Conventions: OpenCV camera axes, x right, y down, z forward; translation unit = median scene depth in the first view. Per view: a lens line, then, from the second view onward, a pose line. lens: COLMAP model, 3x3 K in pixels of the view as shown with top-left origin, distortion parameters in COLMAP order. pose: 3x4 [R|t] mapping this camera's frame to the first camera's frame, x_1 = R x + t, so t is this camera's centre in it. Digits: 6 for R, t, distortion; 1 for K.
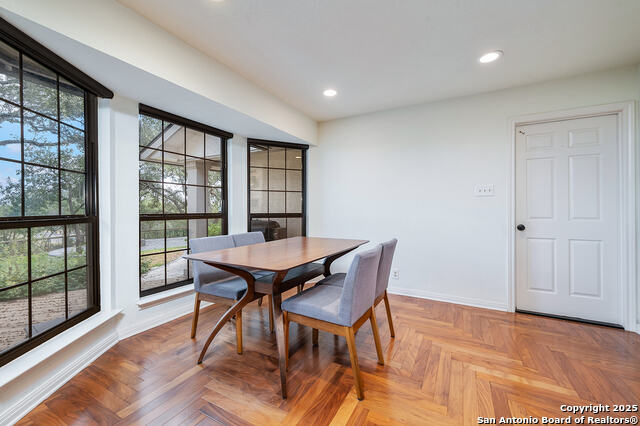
lens RADIAL K [[260.2, 0, 317.1], [0, 260.2, 208.0], [0, 0, 1]] dist [-0.000612, -0.000043]
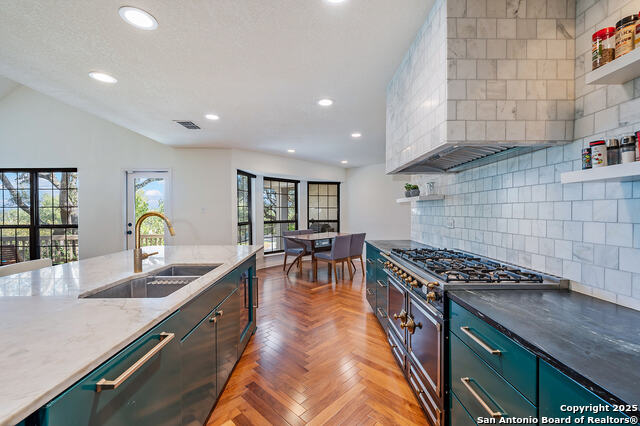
lens RADIAL K [[262.7, 0, 318.4], [0, 262.7, 209.5], [0, 0, 1]] dist [-0.001111, -0.000136]
pose [[0.965132, -0.004251, -0.261730, 0.301876], [0.002822, 0.999979, -0.005834, -0.042217], [0.261749, 0.004892, 0.965124, -0.810732]]
